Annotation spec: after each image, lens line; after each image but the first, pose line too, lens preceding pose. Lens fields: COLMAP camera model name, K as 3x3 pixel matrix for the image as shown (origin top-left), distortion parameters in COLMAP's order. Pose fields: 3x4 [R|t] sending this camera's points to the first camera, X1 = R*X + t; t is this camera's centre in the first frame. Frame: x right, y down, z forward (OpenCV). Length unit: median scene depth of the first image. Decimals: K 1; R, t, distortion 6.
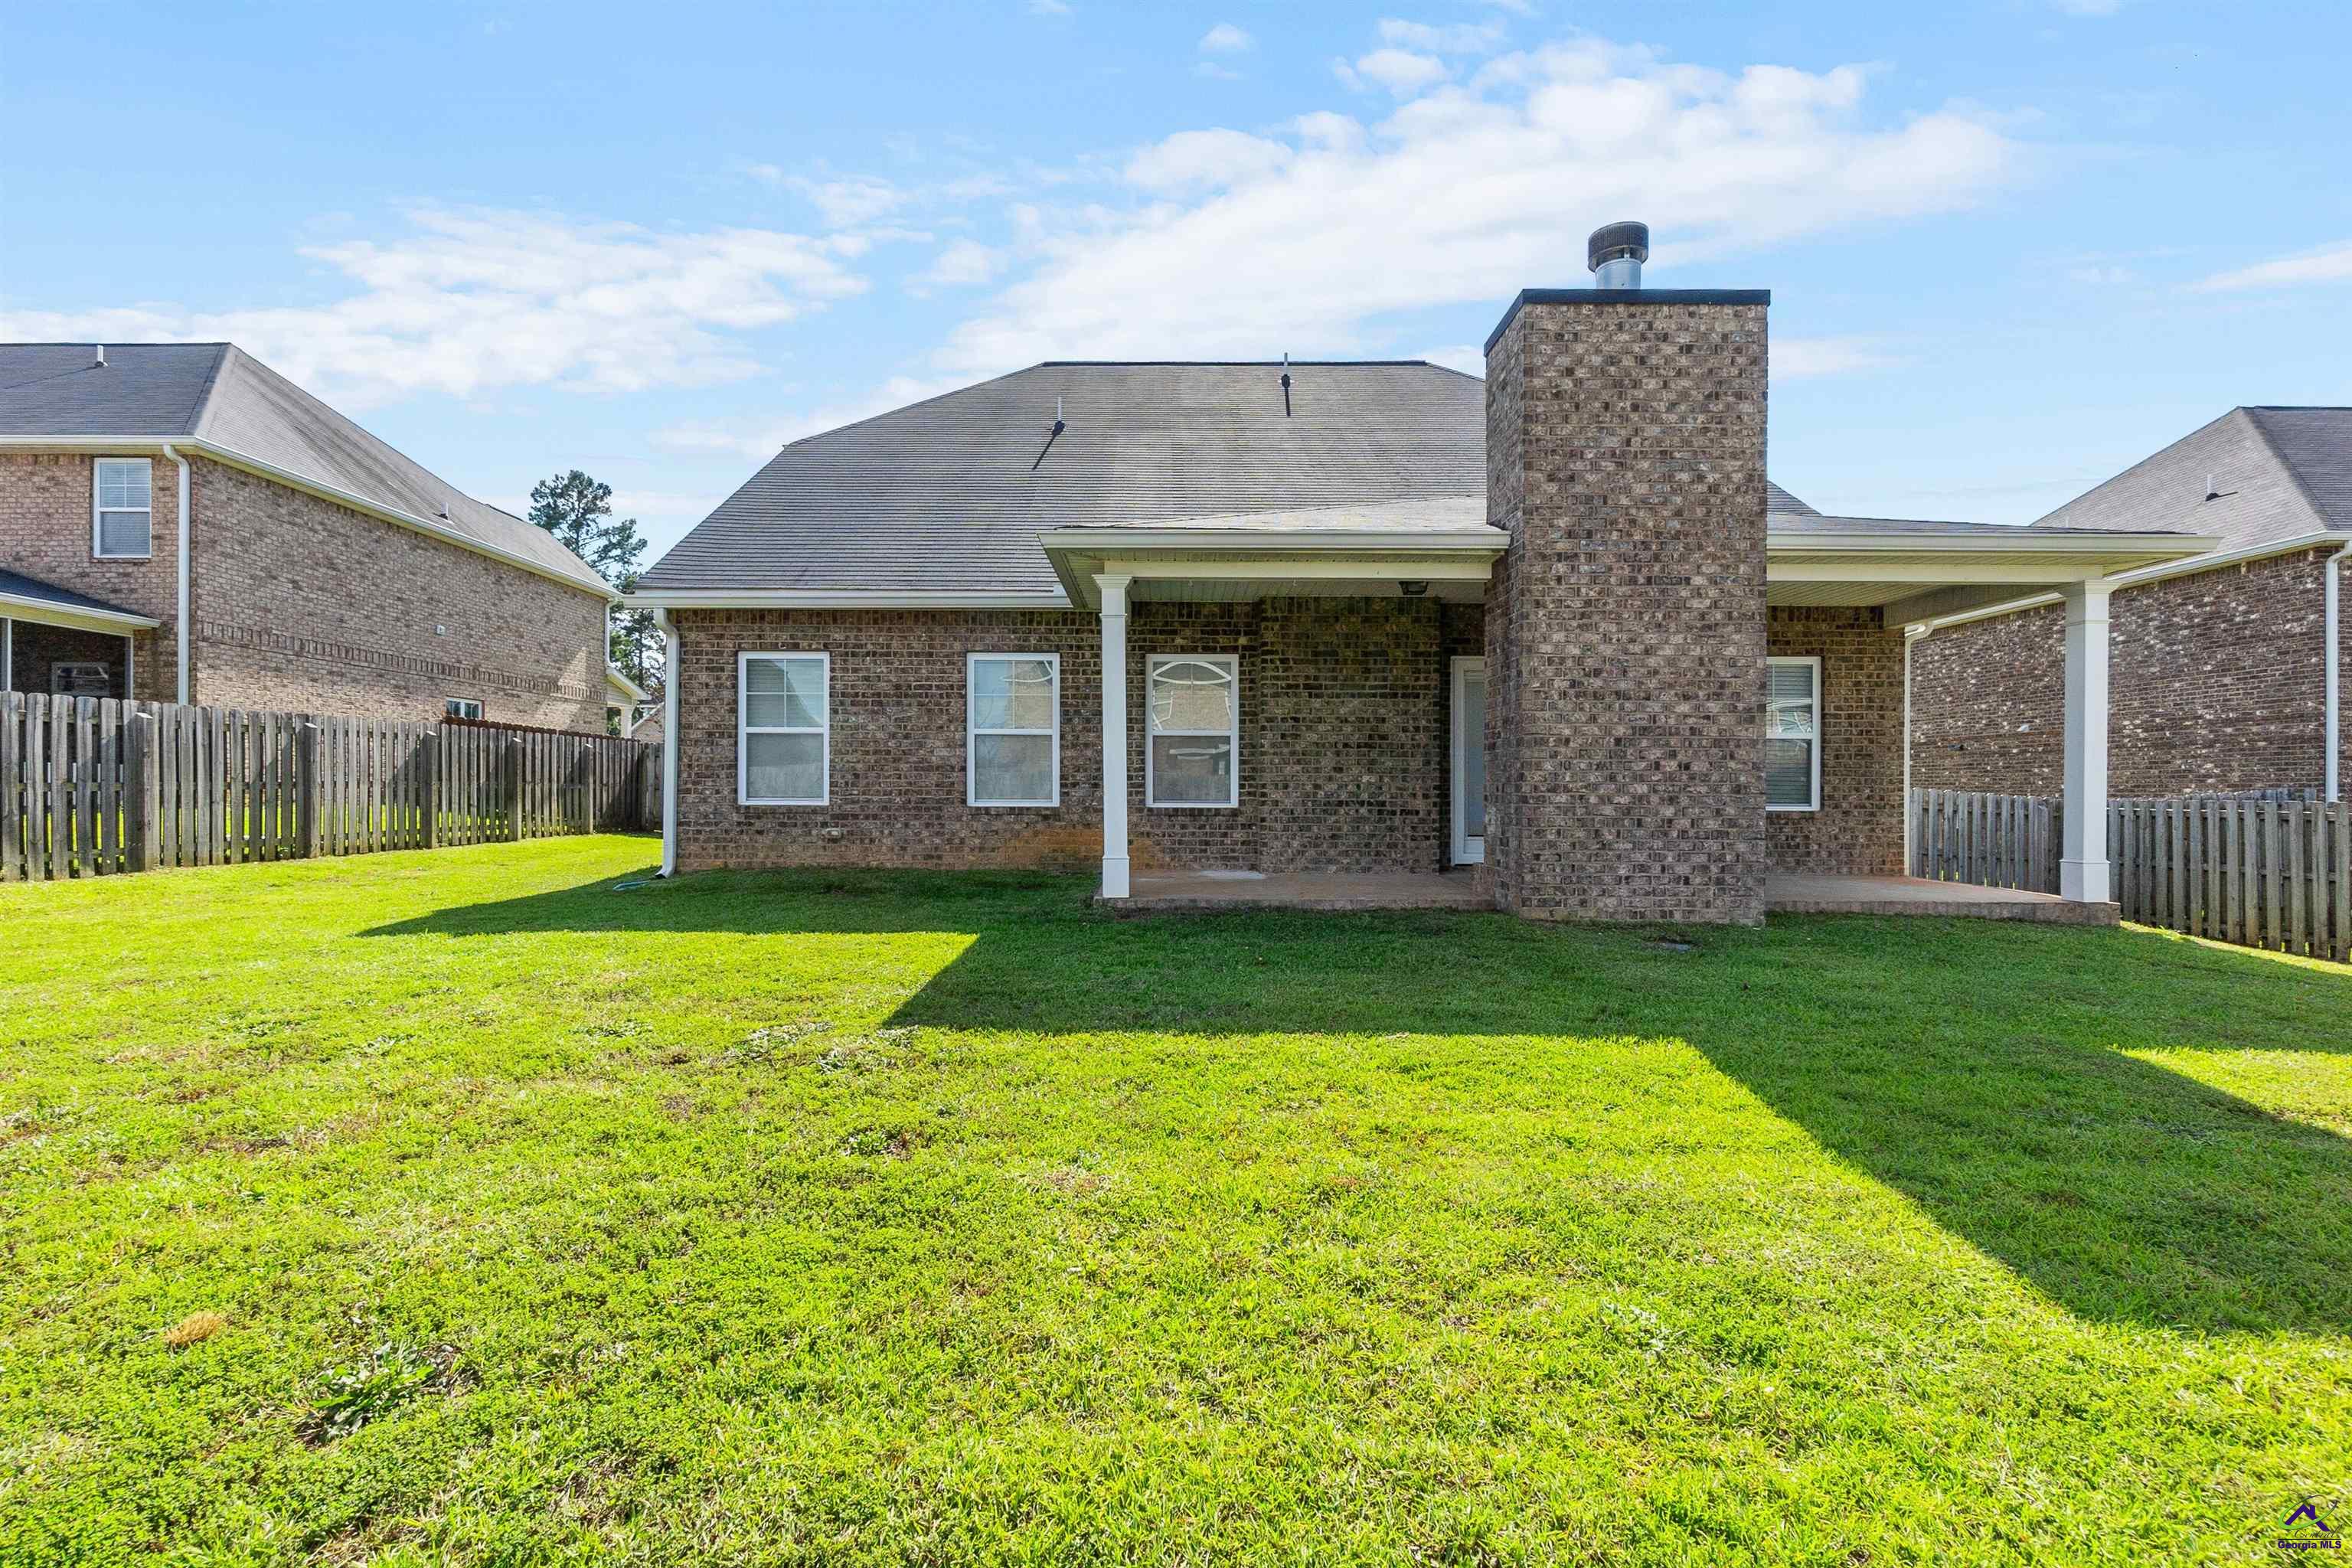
lens RADIAL K [[1052.4, 0, 1159.6], [0, 1052.4, 796.9], [0, 0, 1]] dist [-0.001889, -0.000176]
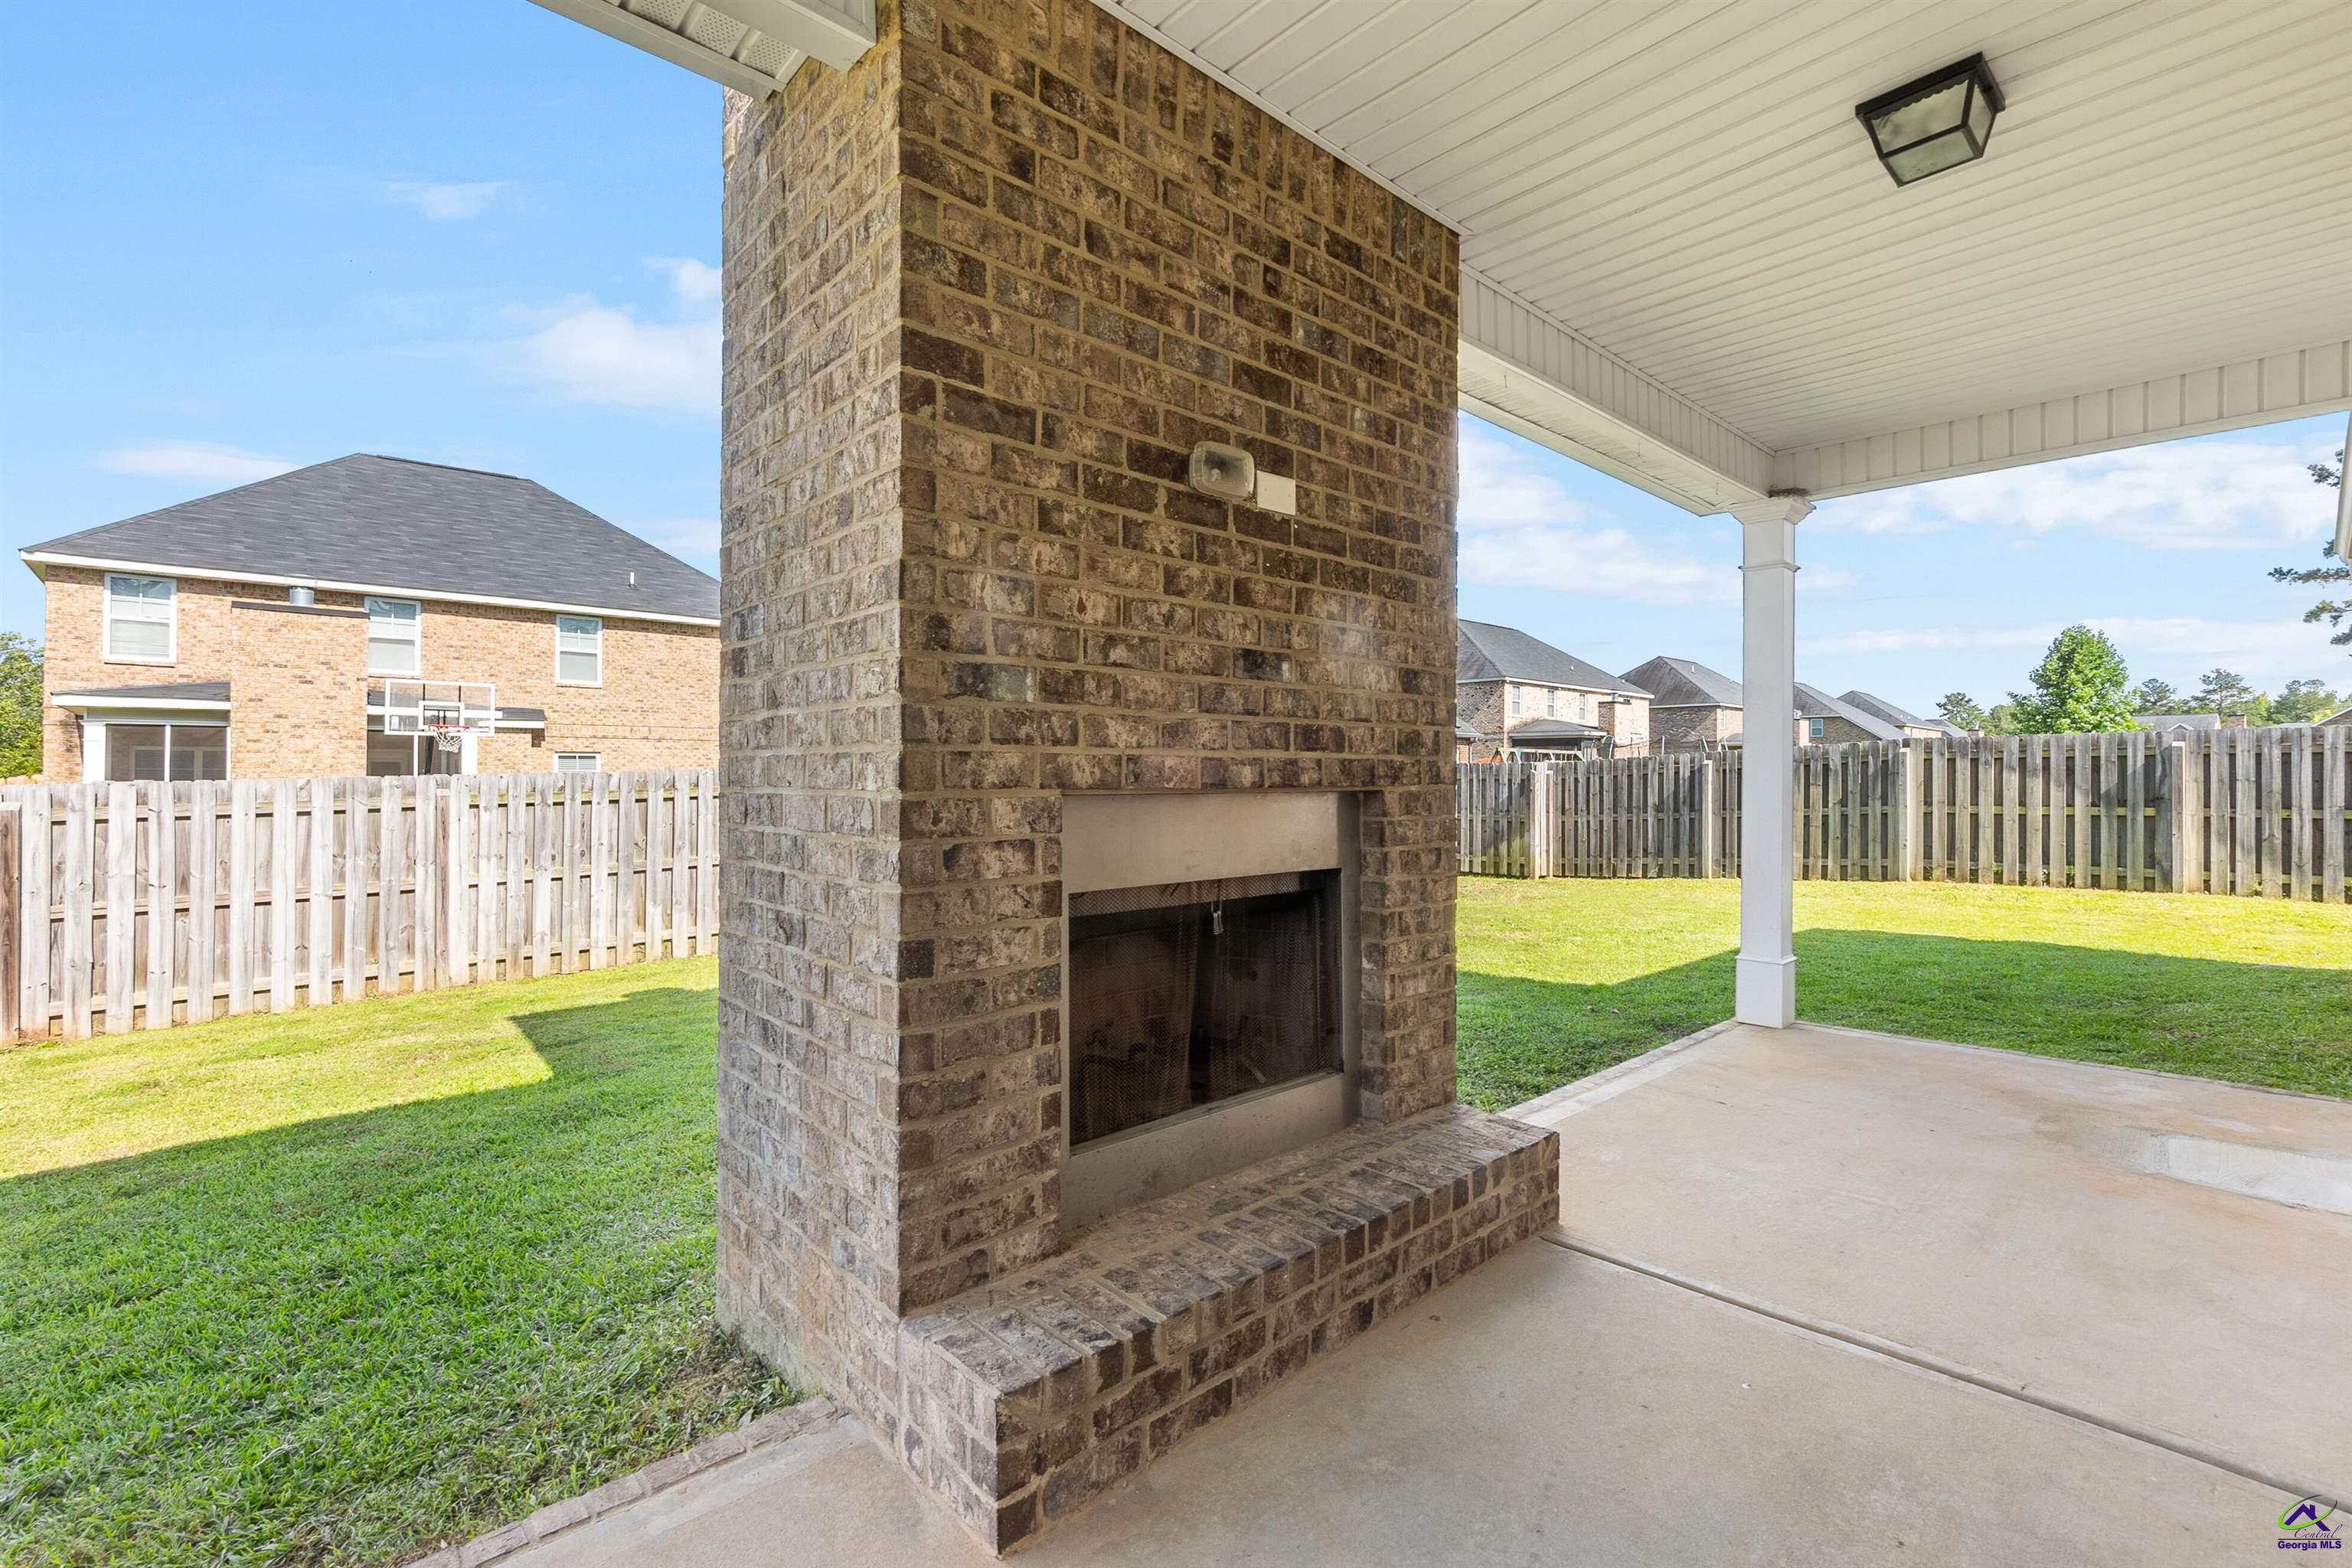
lens RADIAL K [[1039.5, 0, 1176.5], [0, 1039.5, 759.6], [0, 0, 1]] dist [-0.001240, -0.000185]
pose [[-0.731088, -0.017292, -0.682064, 0.487959], [-0.010329, 0.999845, -0.014276, -0.036199], [0.682205, -0.003392, -0.731153, 0.947487]]
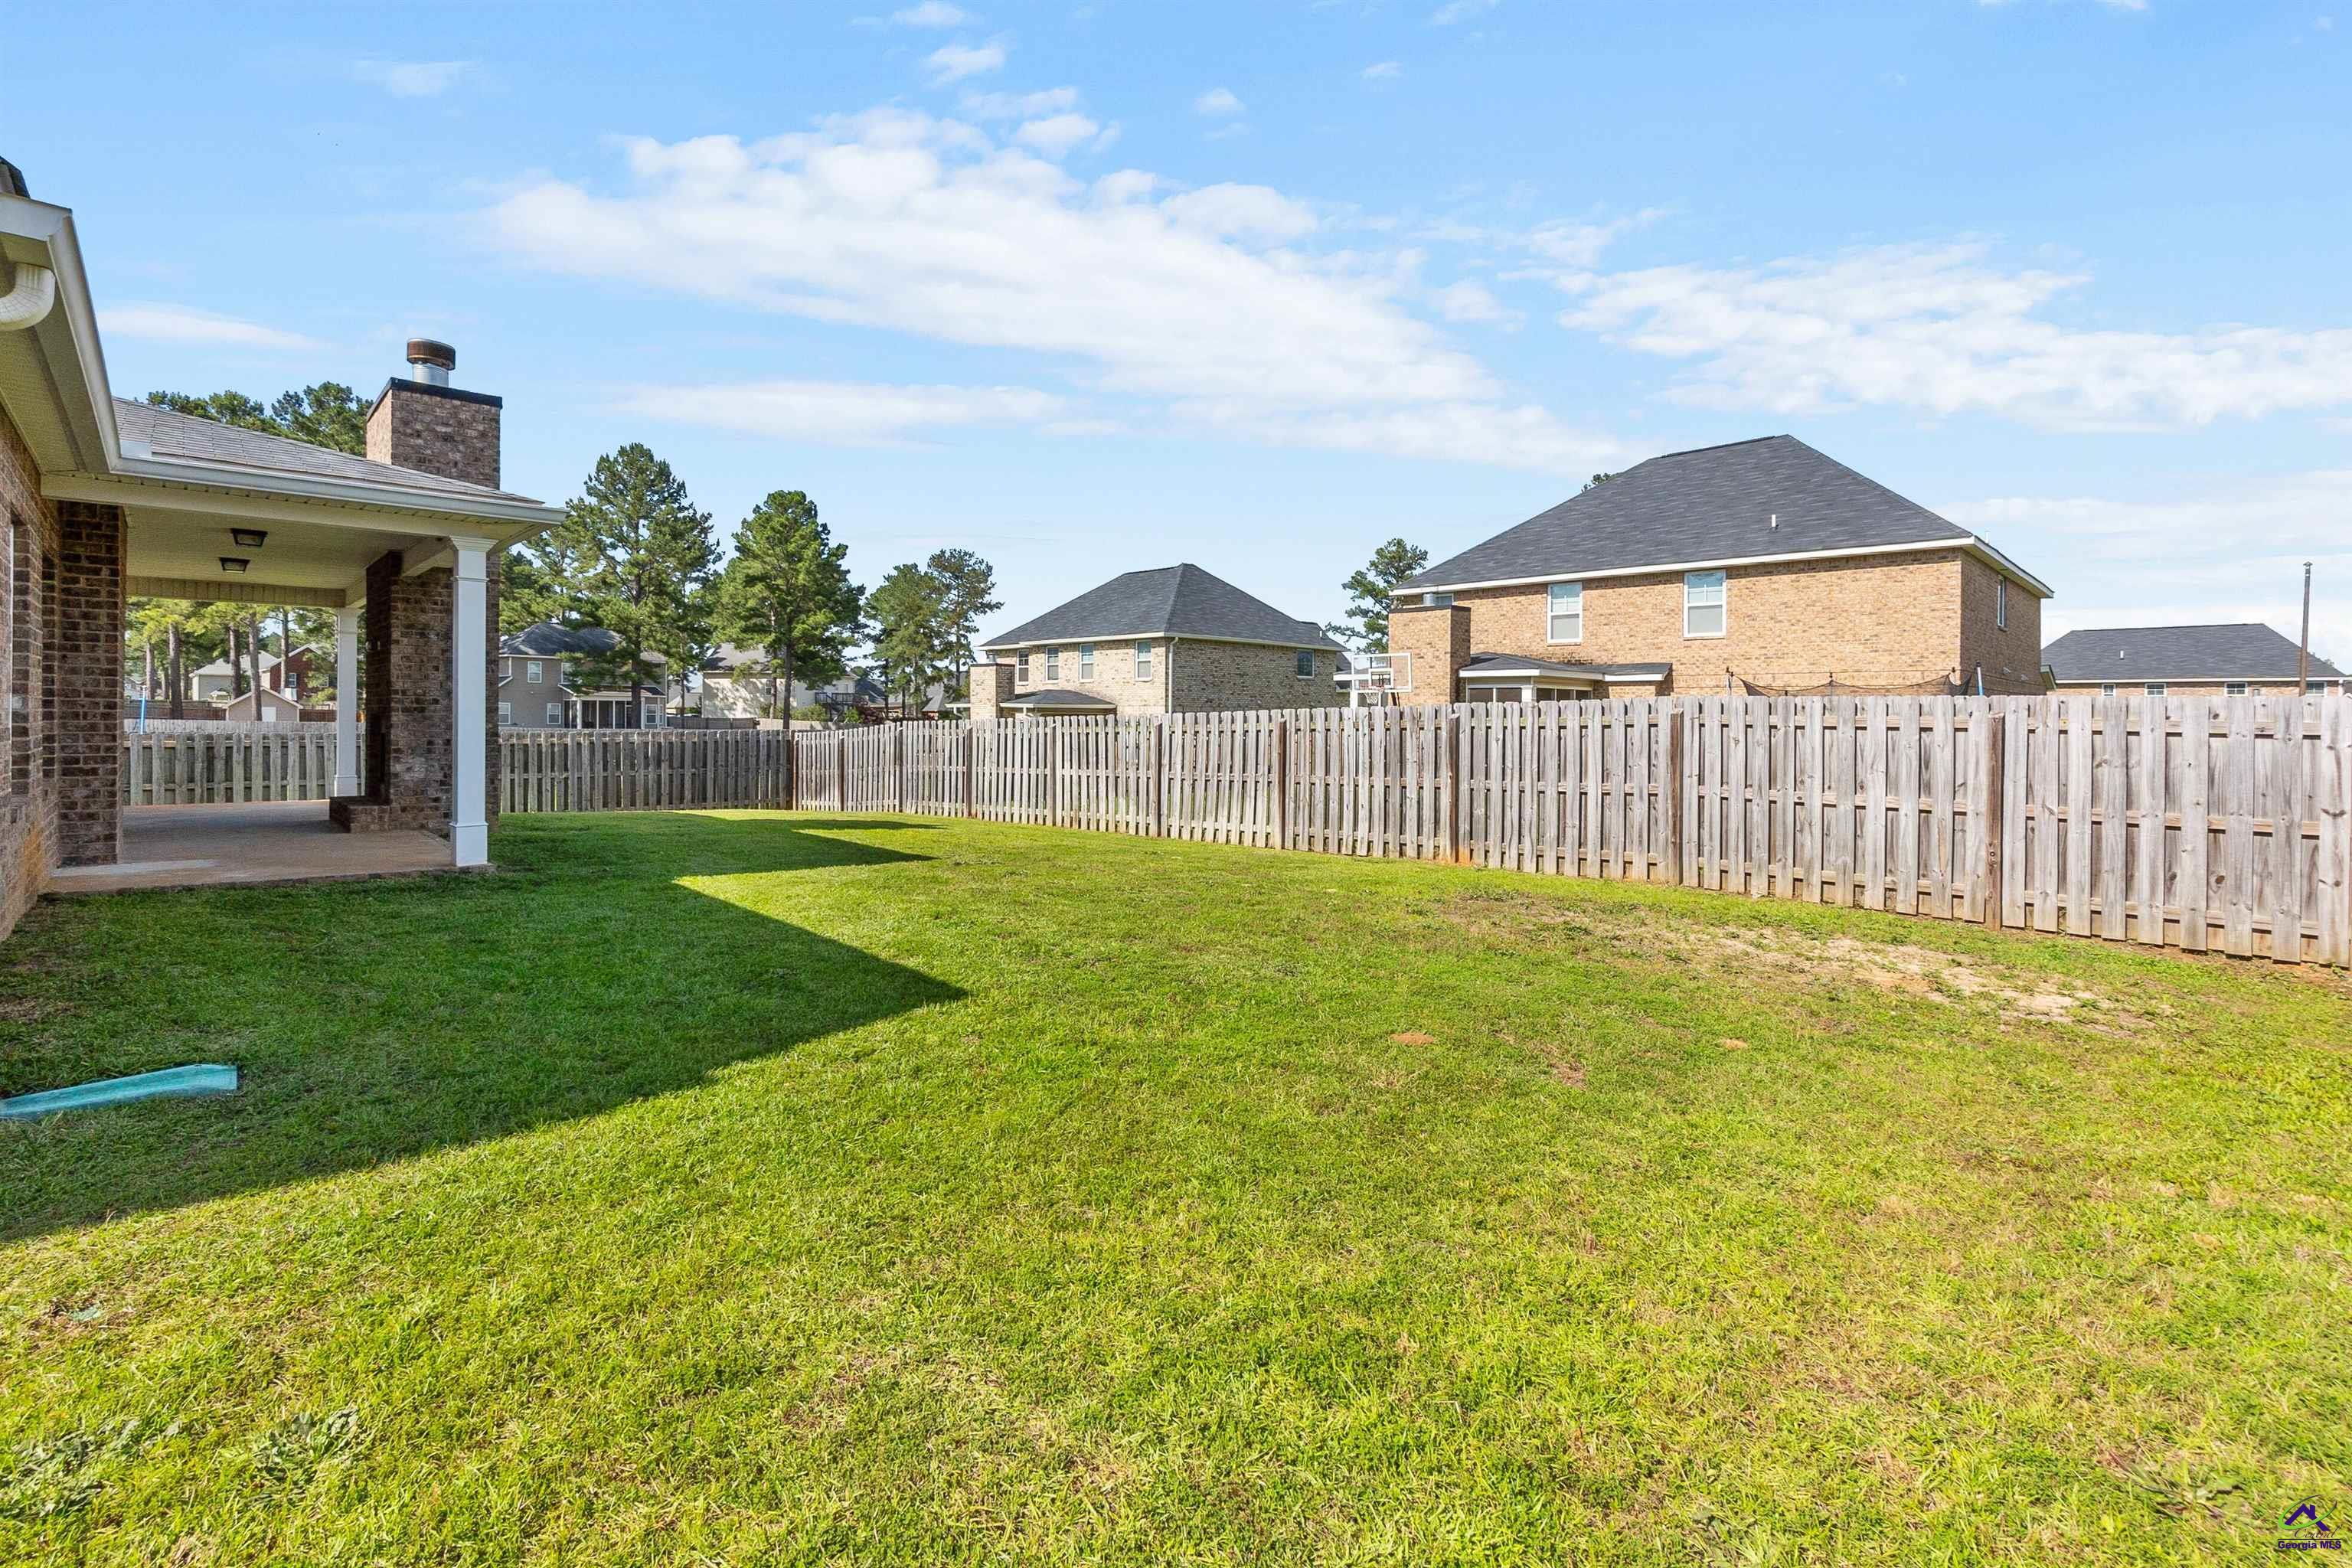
lens RADIAL K [[1043.6, 0, 1147.8], [0, 1043.6, 721.5], [0, 0, 1]] dist [-0.002038, 0.000112]
pose [[-0.692200, -0.015072, 0.721548, -0.925931], [-0.008840, 0.999884, 0.012406, -0.044207], [-0.721651, 0.002209, -0.692253, 0.954100]]
